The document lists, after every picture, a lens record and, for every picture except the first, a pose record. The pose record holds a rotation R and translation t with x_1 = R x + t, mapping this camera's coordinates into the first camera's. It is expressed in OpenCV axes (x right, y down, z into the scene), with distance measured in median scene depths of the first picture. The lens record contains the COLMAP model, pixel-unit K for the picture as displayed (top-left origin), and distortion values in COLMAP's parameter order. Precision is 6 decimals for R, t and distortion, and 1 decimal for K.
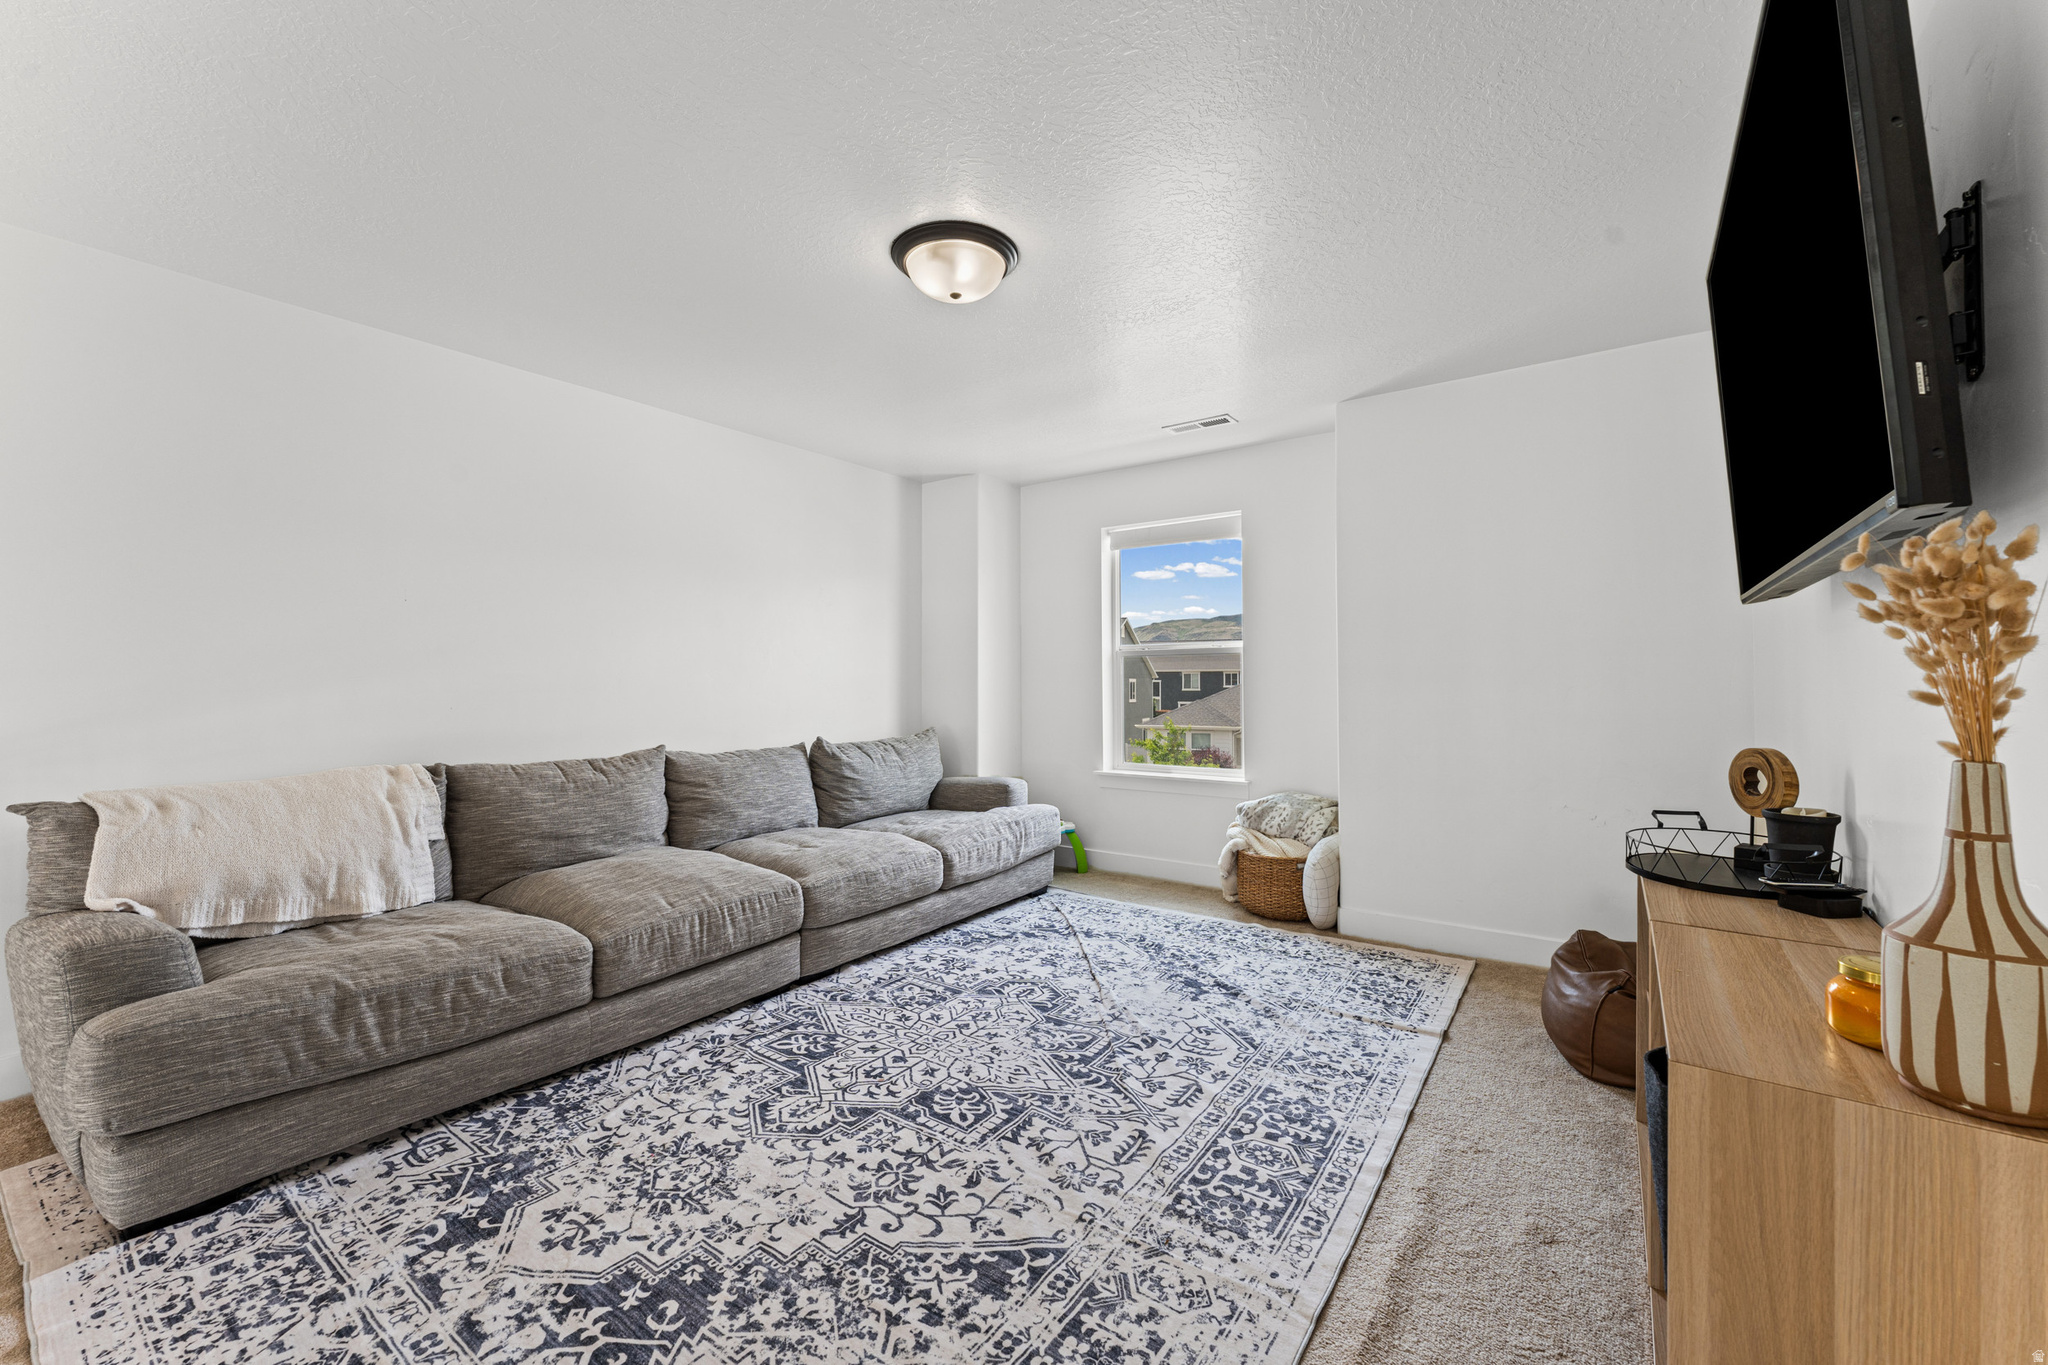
lens RADIAL K [[818.8, 0, 1023.4], [0, 818.8, 688.9], [0, 0, 1]] dist [0.002543, -0.000138]
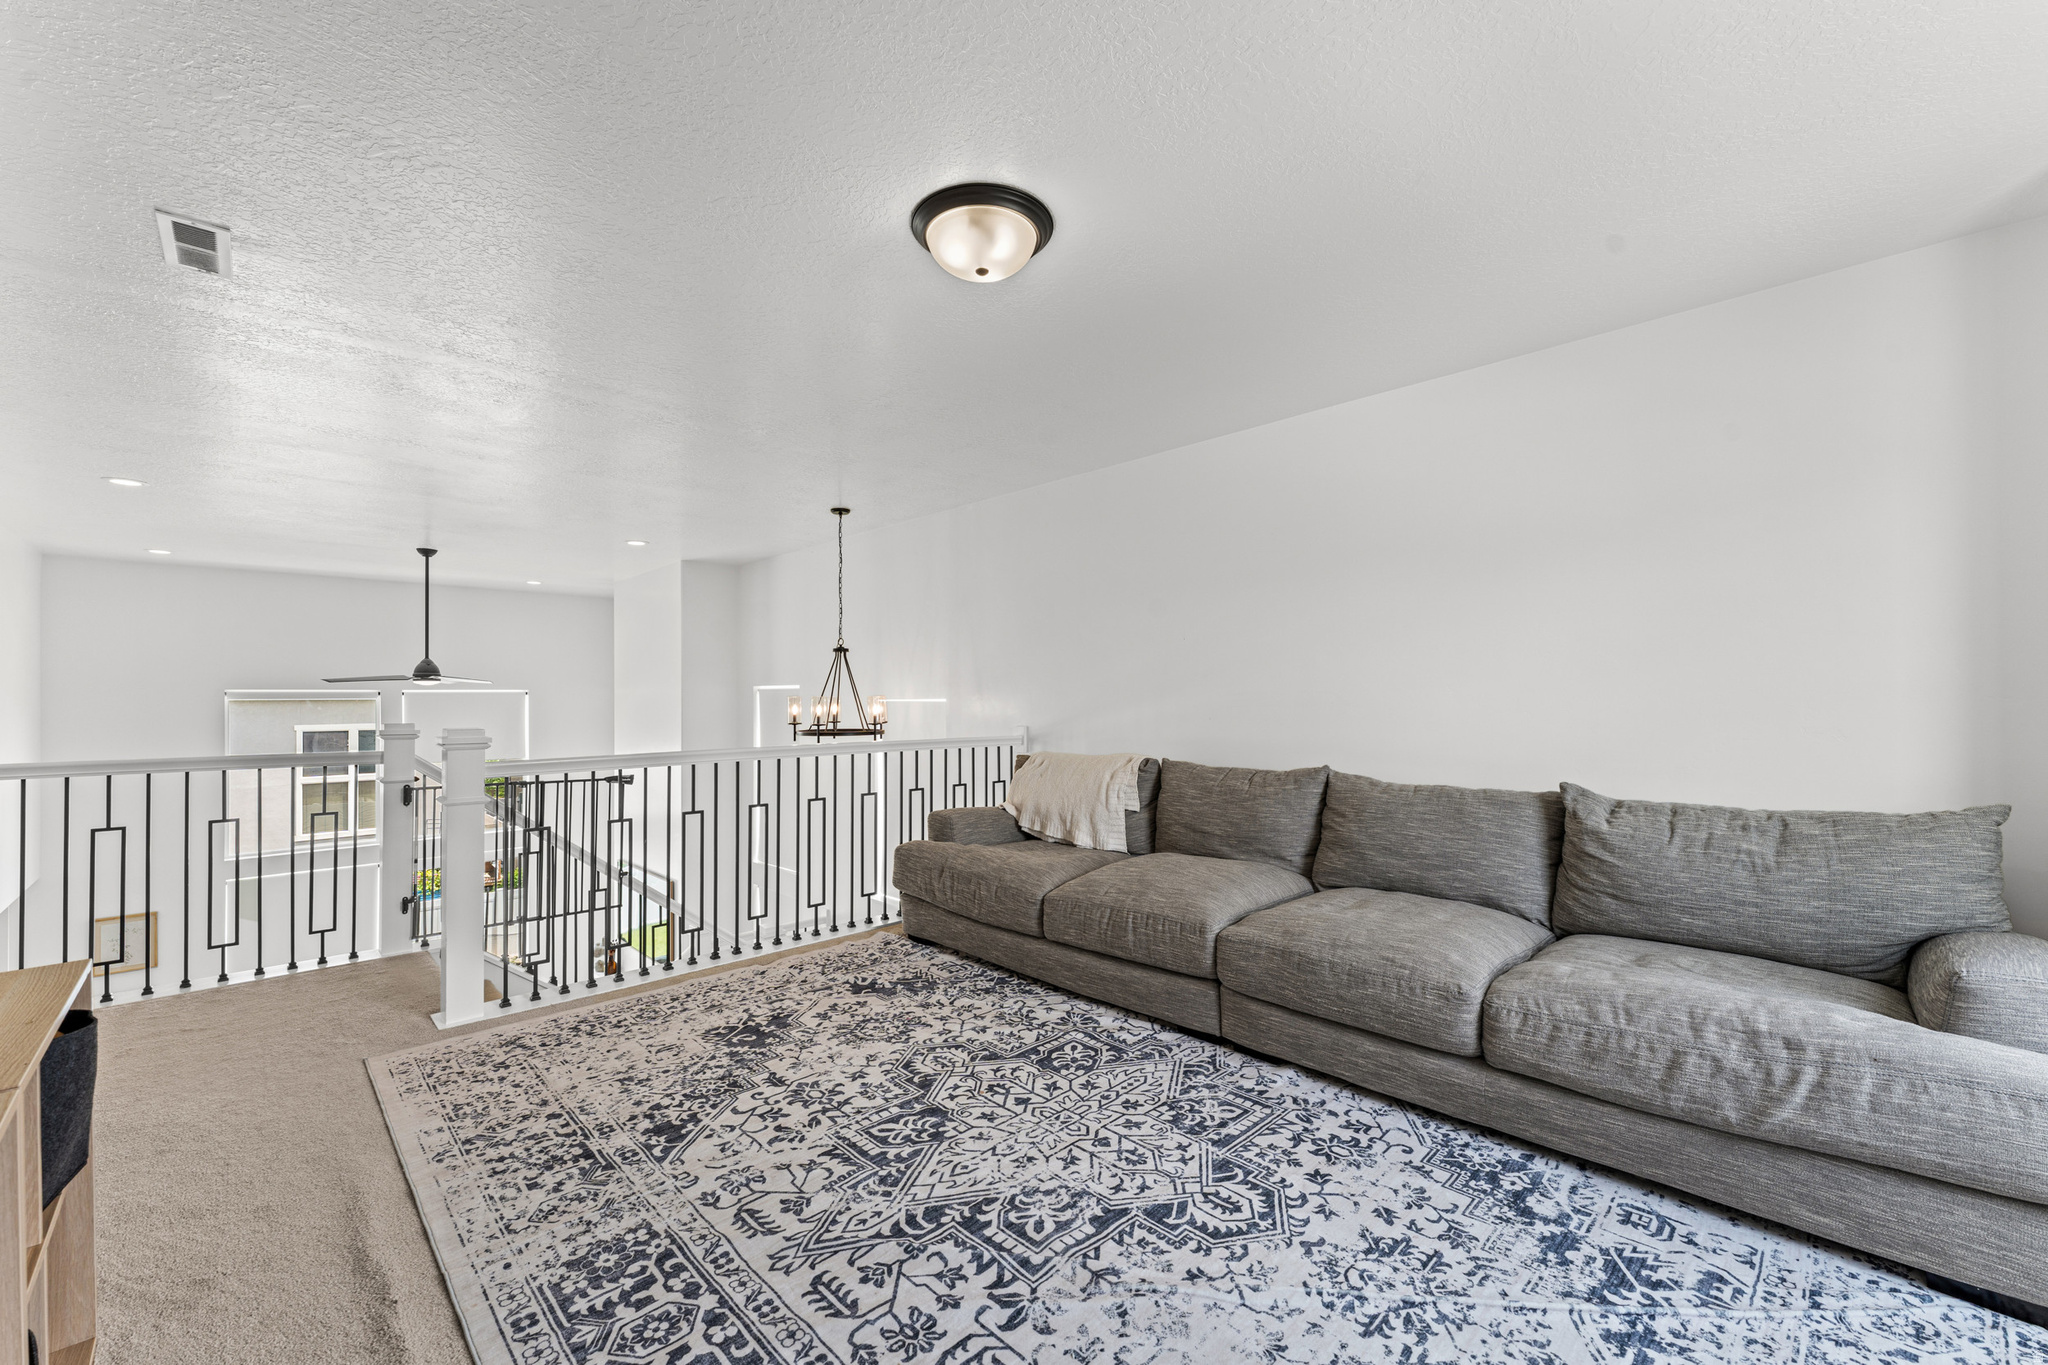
lens RADIAL K [[818.8, 0, 1023.4], [0, 818.8, 688.9], [0, 0, 1]] dist [0.002543, -0.000138]
pose [[-0.174936, -0.007128, -0.984554, 0.850926], [-0.001672, 0.999974, -0.006943, -0.020398], [0.984578, 0.000432, -0.174944, 1.262287]]
